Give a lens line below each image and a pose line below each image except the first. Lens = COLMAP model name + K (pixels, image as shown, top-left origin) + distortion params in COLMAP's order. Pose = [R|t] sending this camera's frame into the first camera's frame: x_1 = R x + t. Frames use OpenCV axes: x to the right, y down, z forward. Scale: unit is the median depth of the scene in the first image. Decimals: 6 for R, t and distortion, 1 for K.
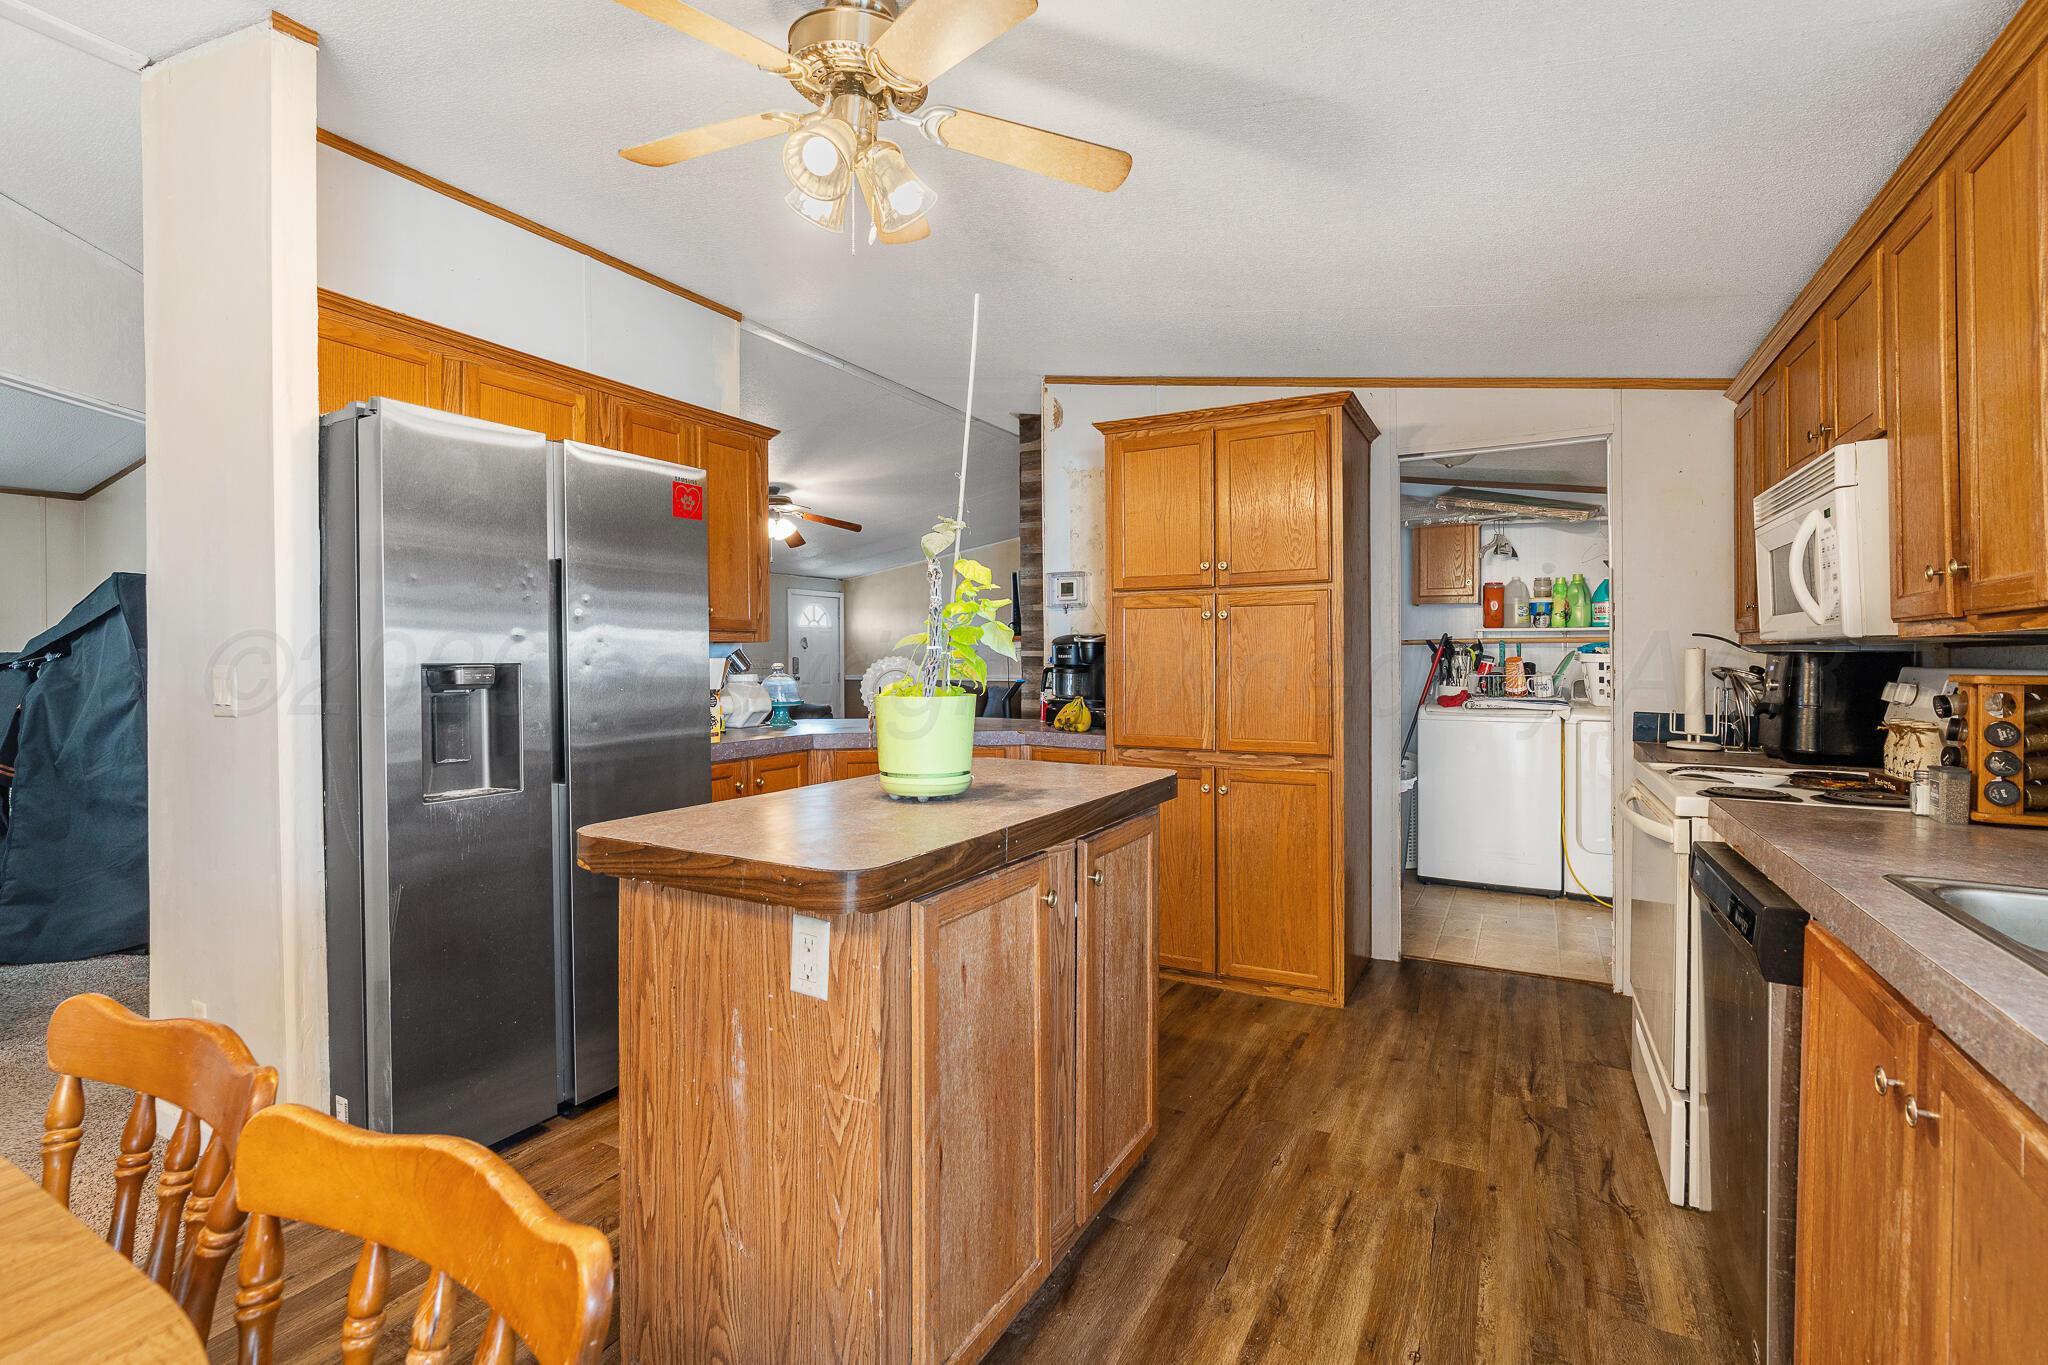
lens RADIAL K [[921.1, 0, 1021.5], [0, 921.1, 668.2], [0, 0, 1]] dist [0.002586, 0.000473]
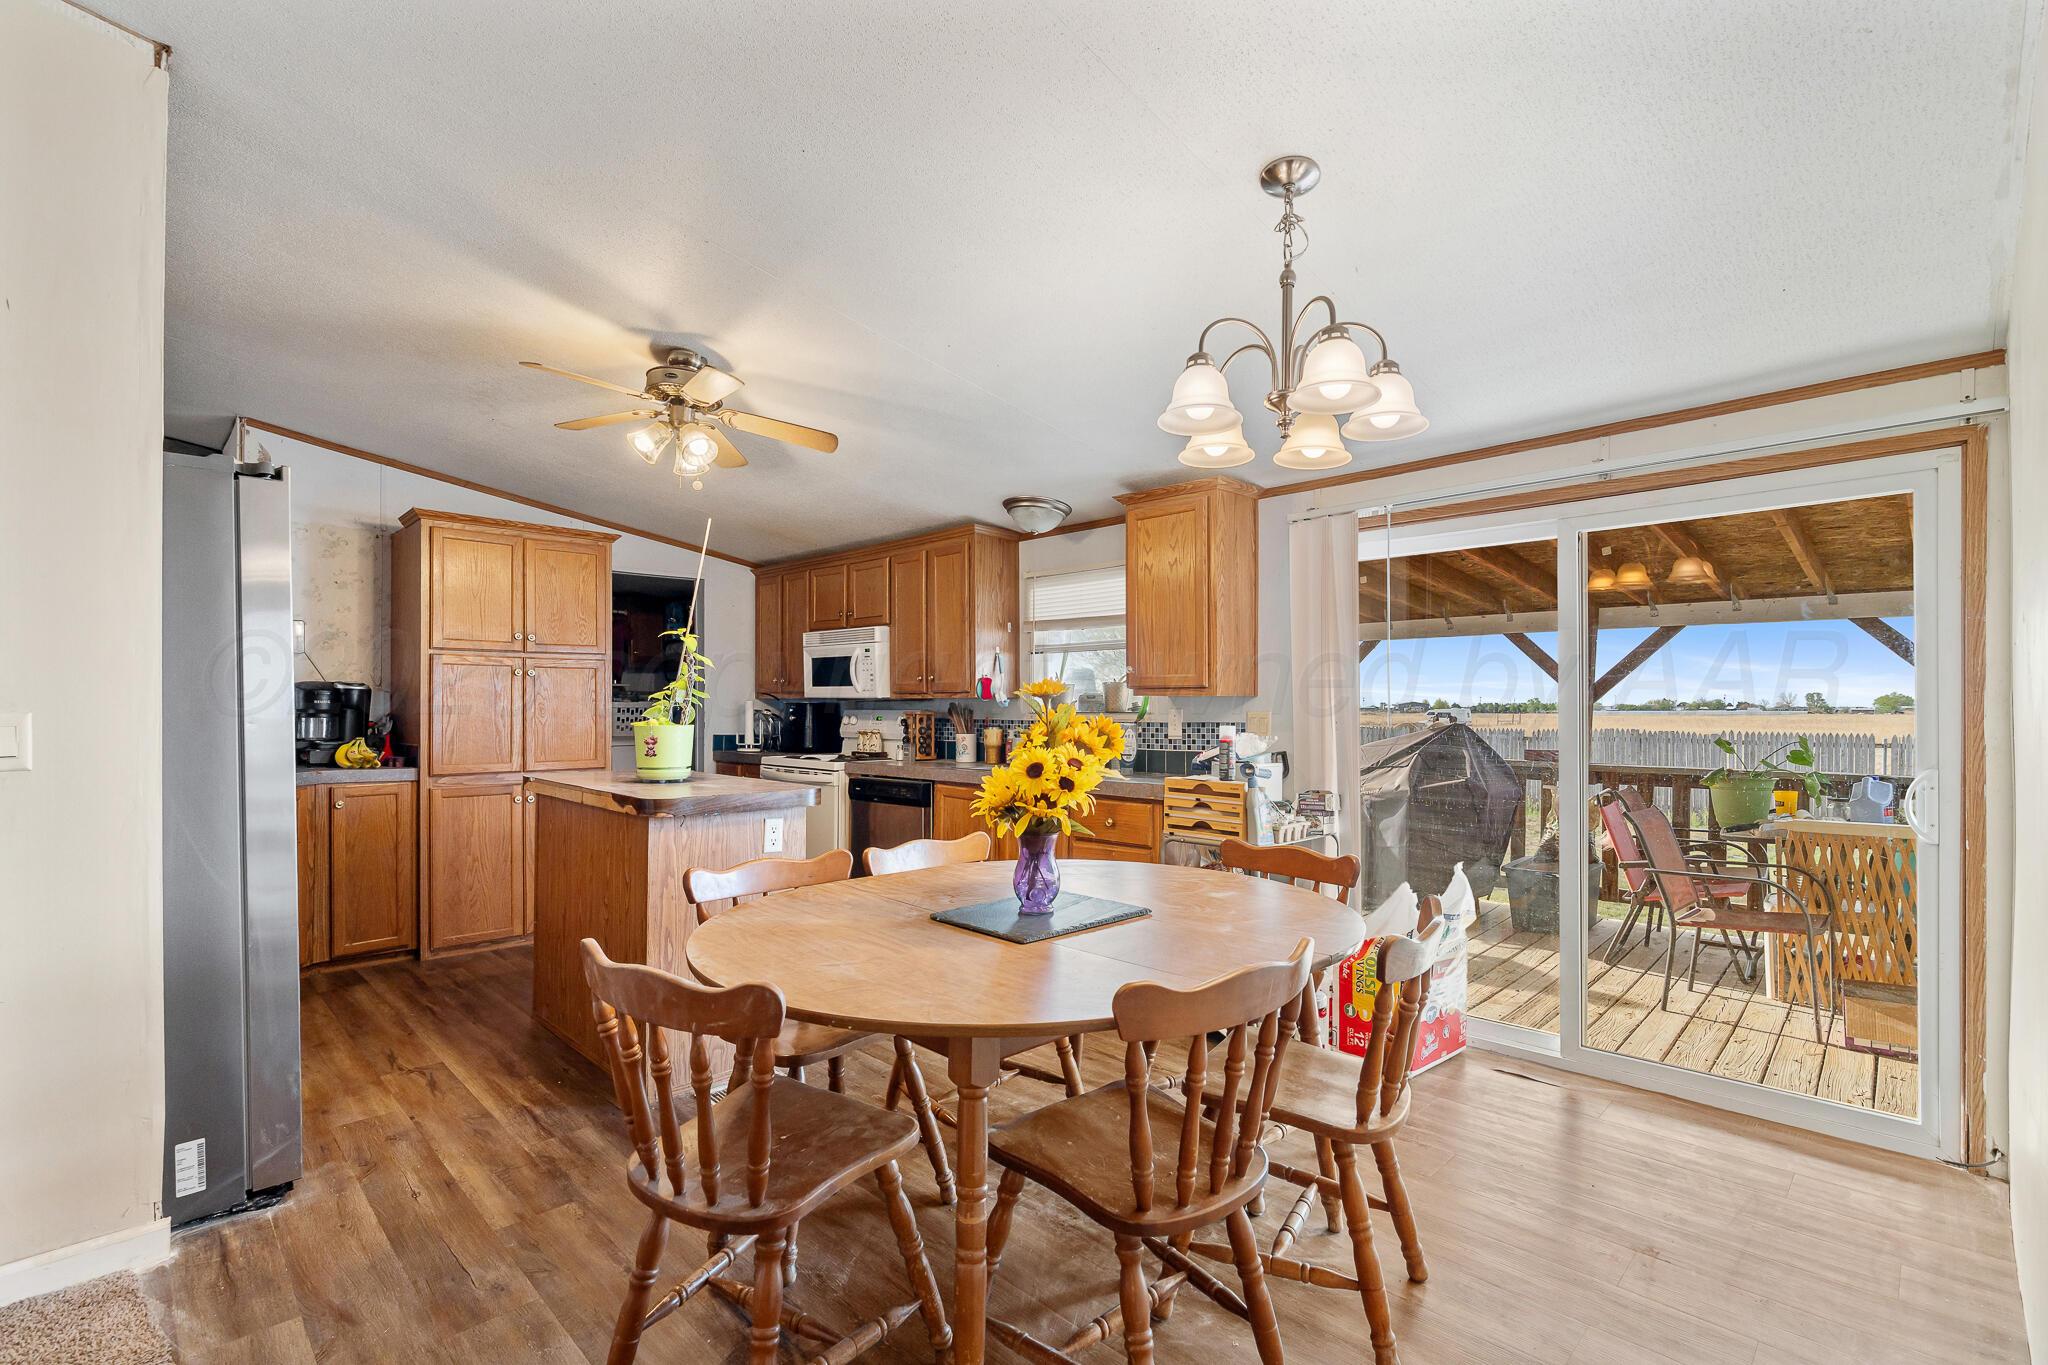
lens RADIAL K [[921.1, 0, 1021.3], [0, 921.1, 697.5], [0, 0, 1]] dist [0.002586, 0.000473]
pose [[0.275101, 0.013027, 0.961327, -0.994346], [0.006915, 0.999856, -0.015528, 0.006159], [-0.961391, 0.010920, 0.274971, -0.094639]]
